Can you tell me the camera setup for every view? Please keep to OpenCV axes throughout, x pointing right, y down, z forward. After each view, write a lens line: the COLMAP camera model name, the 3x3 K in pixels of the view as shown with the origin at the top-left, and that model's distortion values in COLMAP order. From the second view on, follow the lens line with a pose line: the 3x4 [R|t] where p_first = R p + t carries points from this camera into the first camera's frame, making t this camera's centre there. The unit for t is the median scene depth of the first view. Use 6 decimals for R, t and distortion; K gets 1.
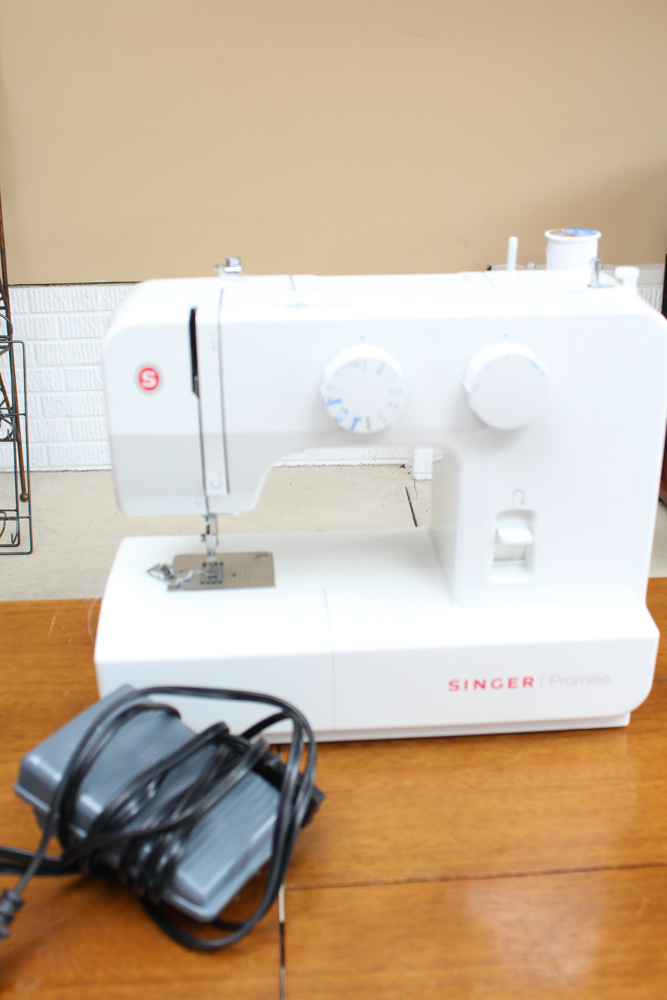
lens RADIAL K [[1396.0, 0, 333.5], [0, 1396.0, 500.0], [0, 0, 1]] dist [-0.166242, -0.028354]
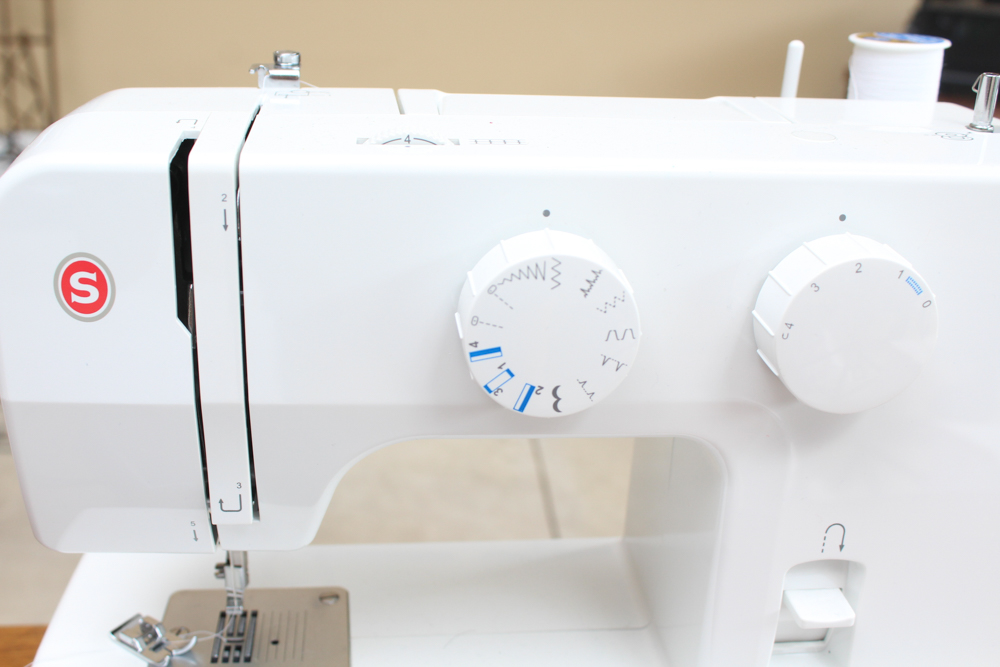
lens RADIAL K [[1428.8, 0, 500.0], [0, 1428.8, 333.5], [0, 0, 1]] dist [-0.135851, 0.017862]
pose [[0.998400, 0.028484, 0.048849, -0.015356], [-0.027101, 0.999219, -0.028744, -0.055919], [-0.049630, 0.027374, 0.998392, 0.473188]]
